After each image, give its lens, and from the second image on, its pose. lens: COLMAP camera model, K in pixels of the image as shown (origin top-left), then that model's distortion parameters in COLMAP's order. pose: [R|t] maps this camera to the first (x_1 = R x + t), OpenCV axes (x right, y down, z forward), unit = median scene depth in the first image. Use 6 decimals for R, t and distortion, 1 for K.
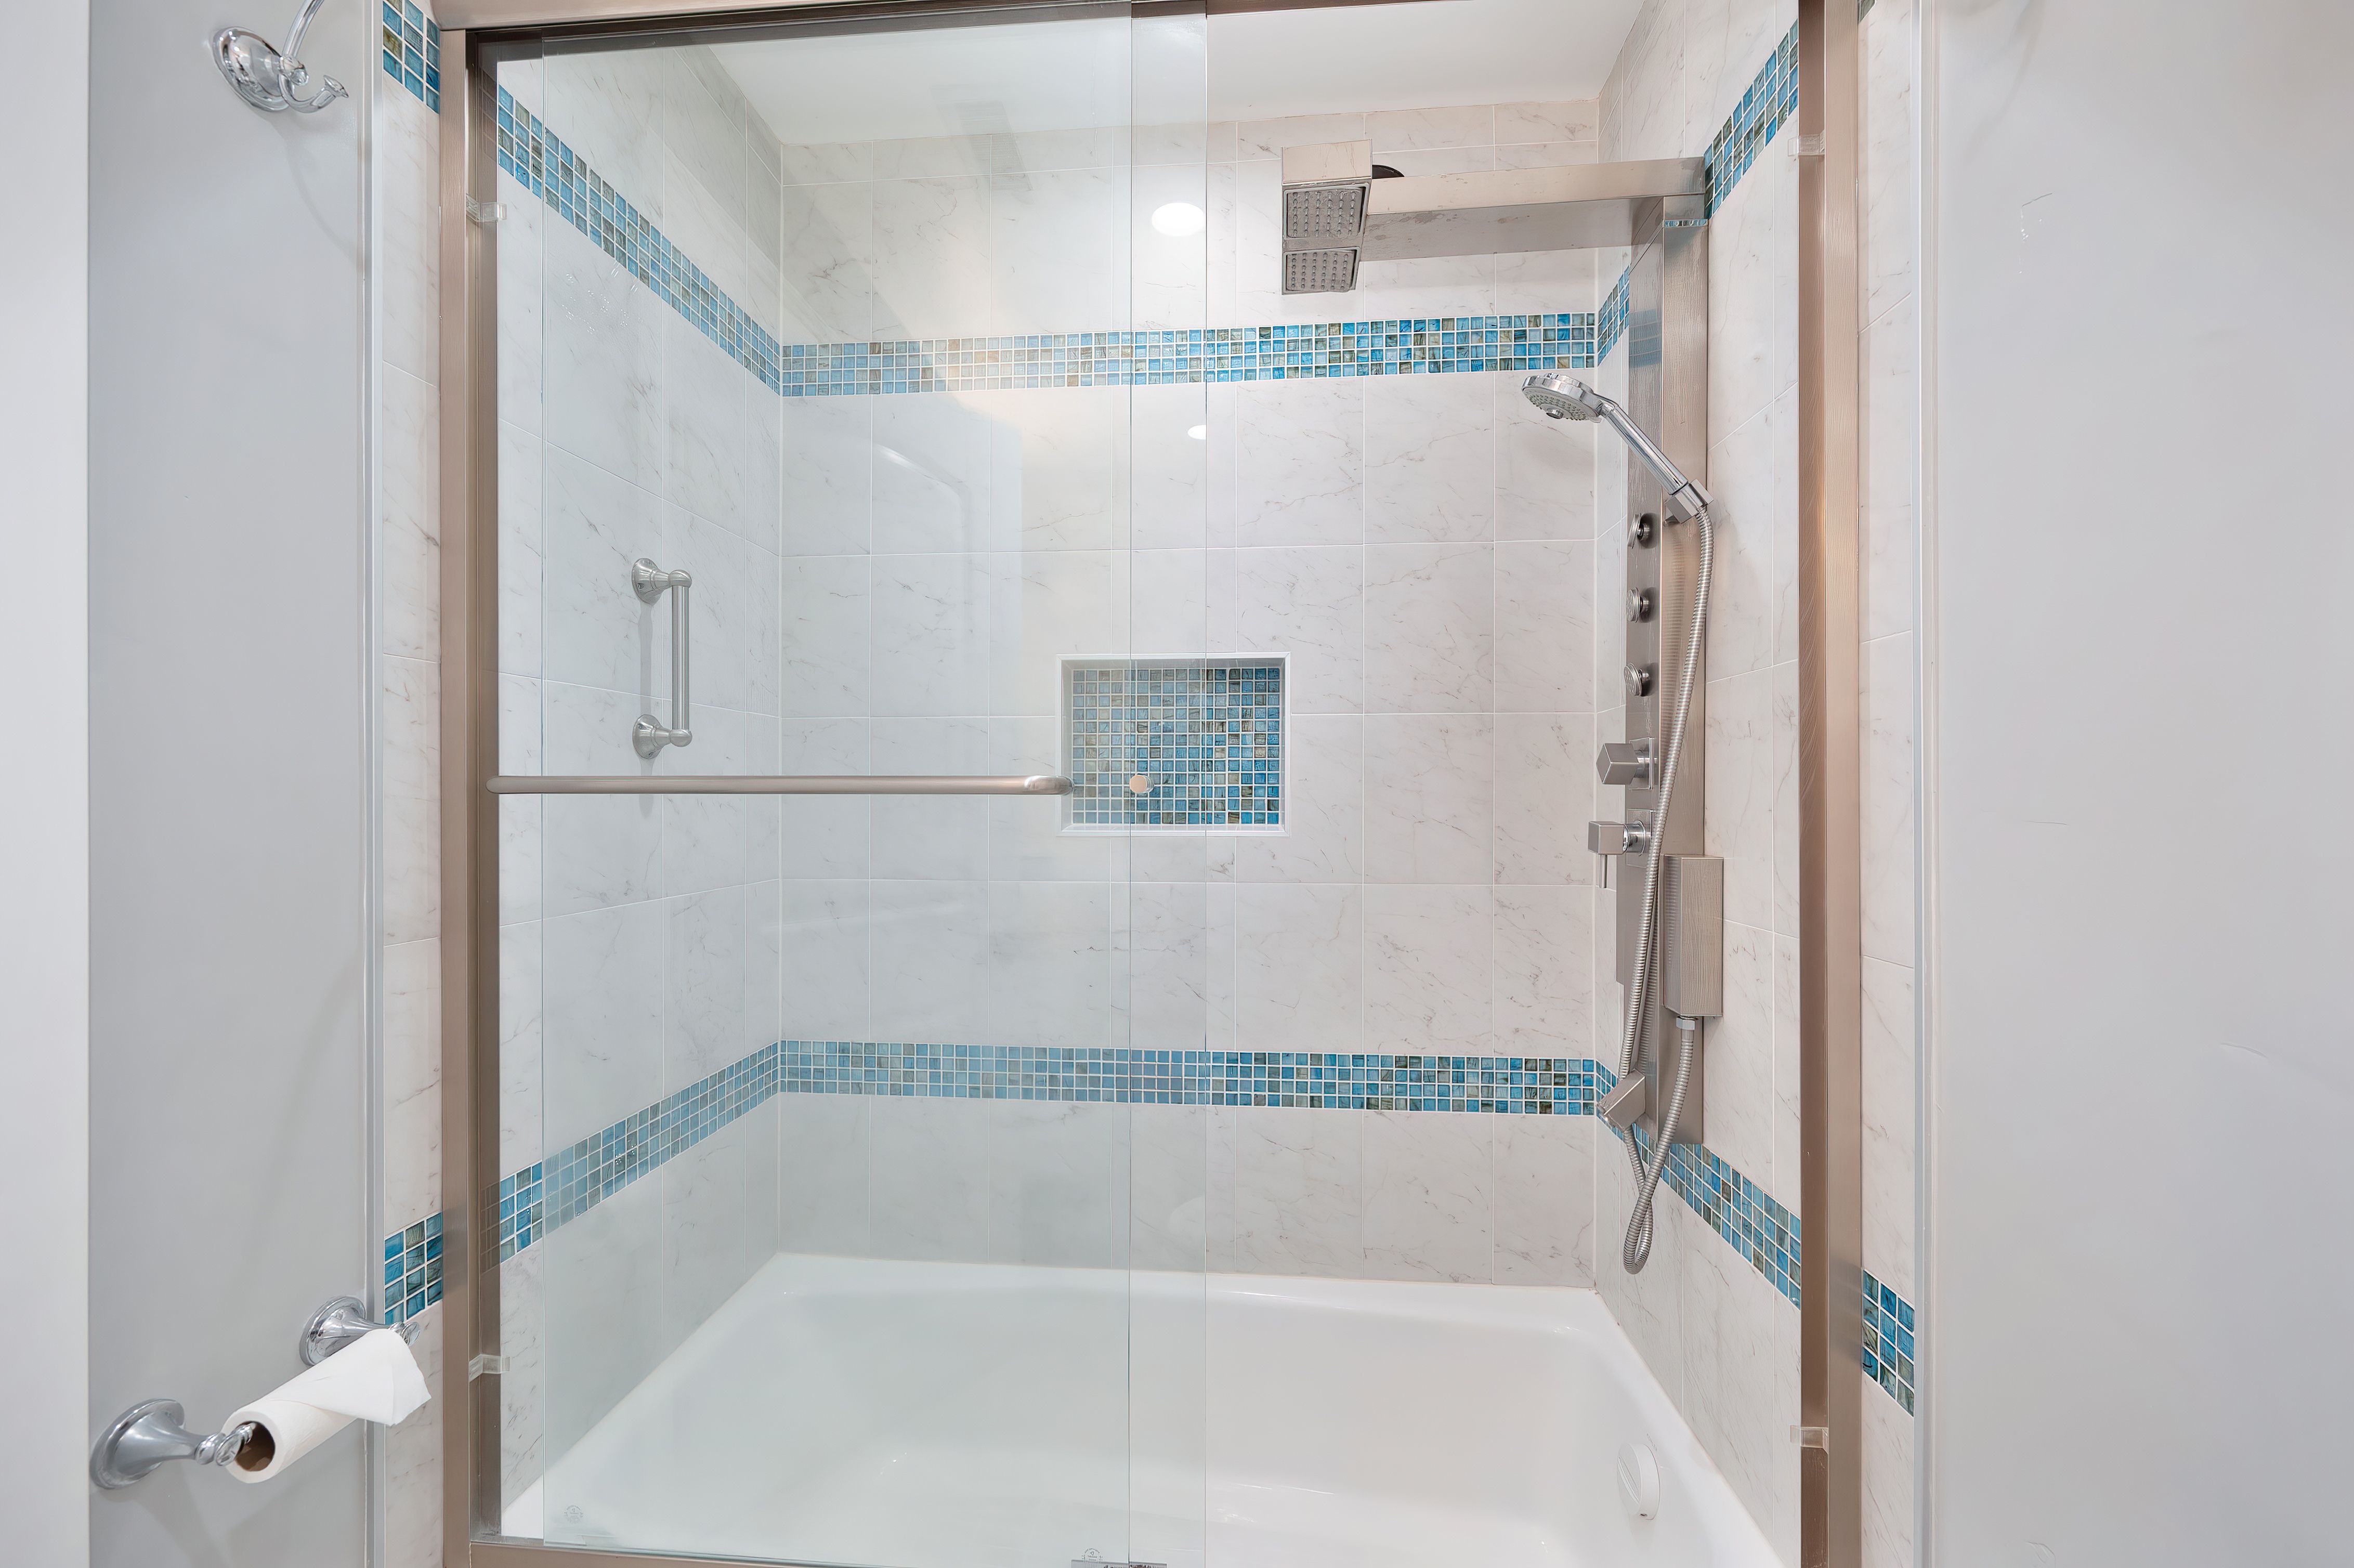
lens RADIAL K [[935.1, 0, 1170.0], [0, 935.1, 790.2], [0, 0, 1]] dist [-0.002366, -0.000866]
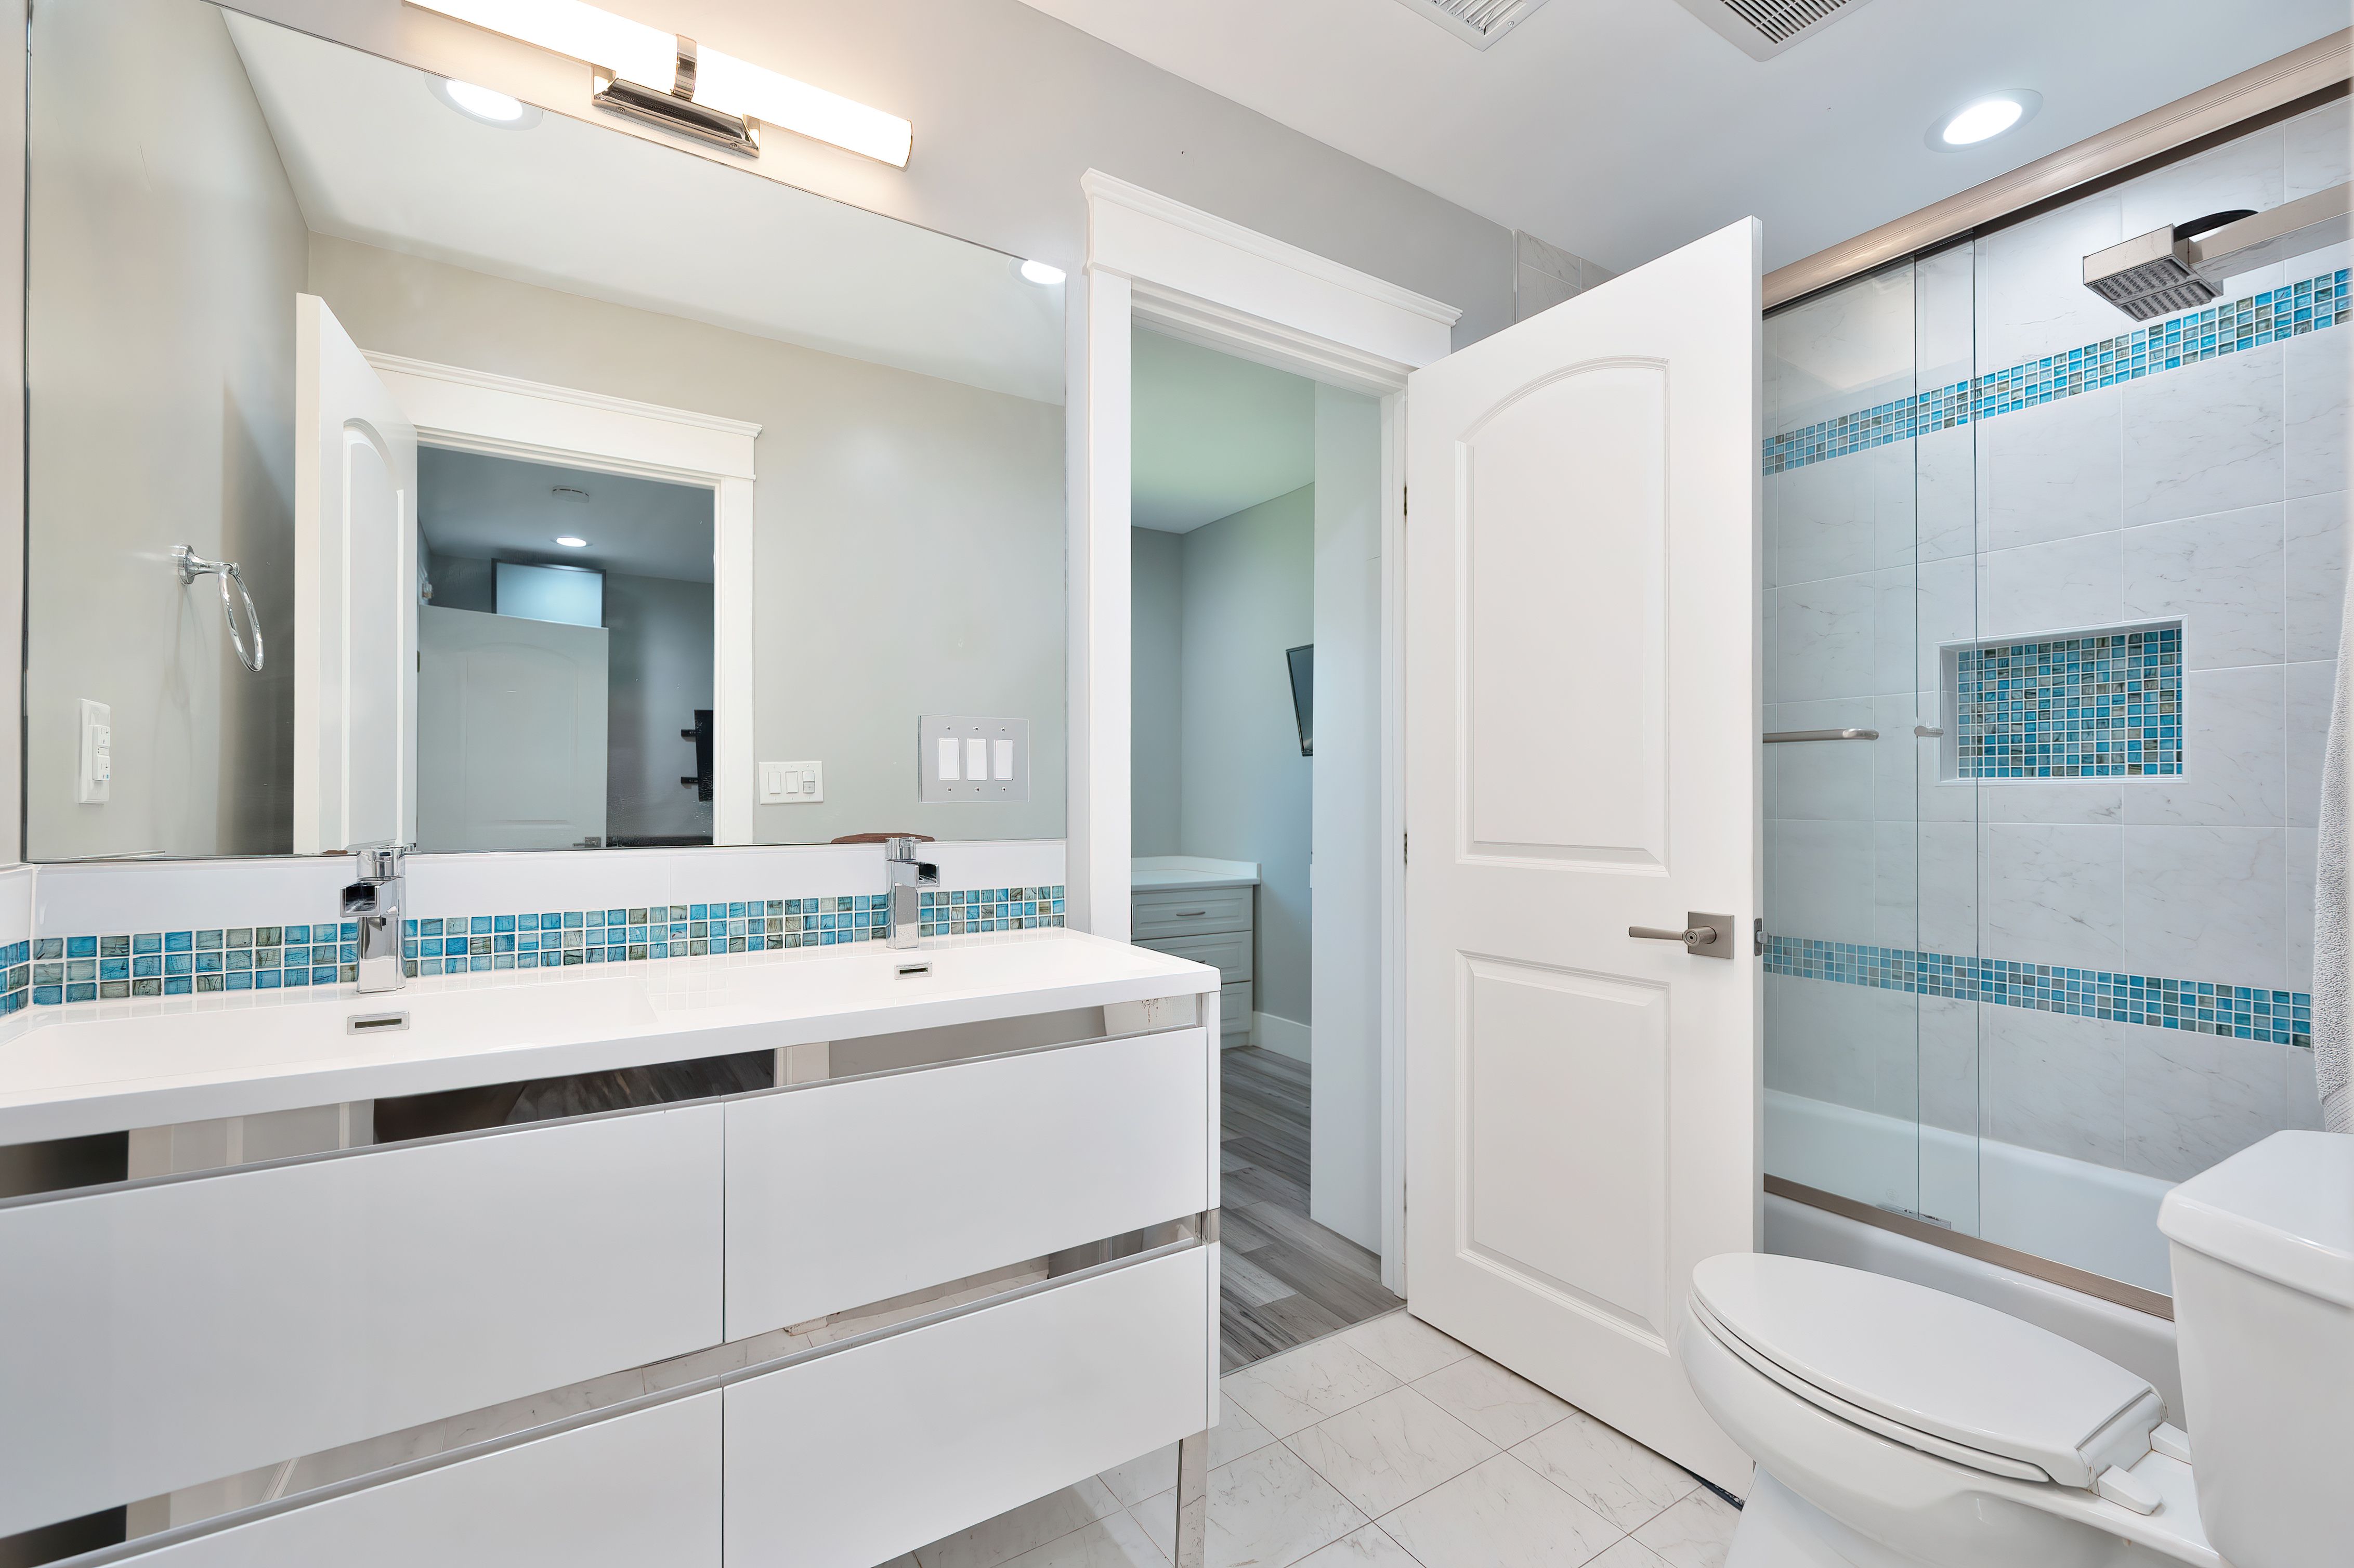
lens RADIAL K [[992.4, 0, 1173.3], [0, 992.4, 790.6], [0, 0, 1]] dist [-0.000412, -0.000401]
pose [[0.595528, -0.005222, -0.803318, 0.340669], [-0.001056, 0.999973, -0.007282, 0.066038], [0.803334, 0.005185, 0.595506, -0.622527]]
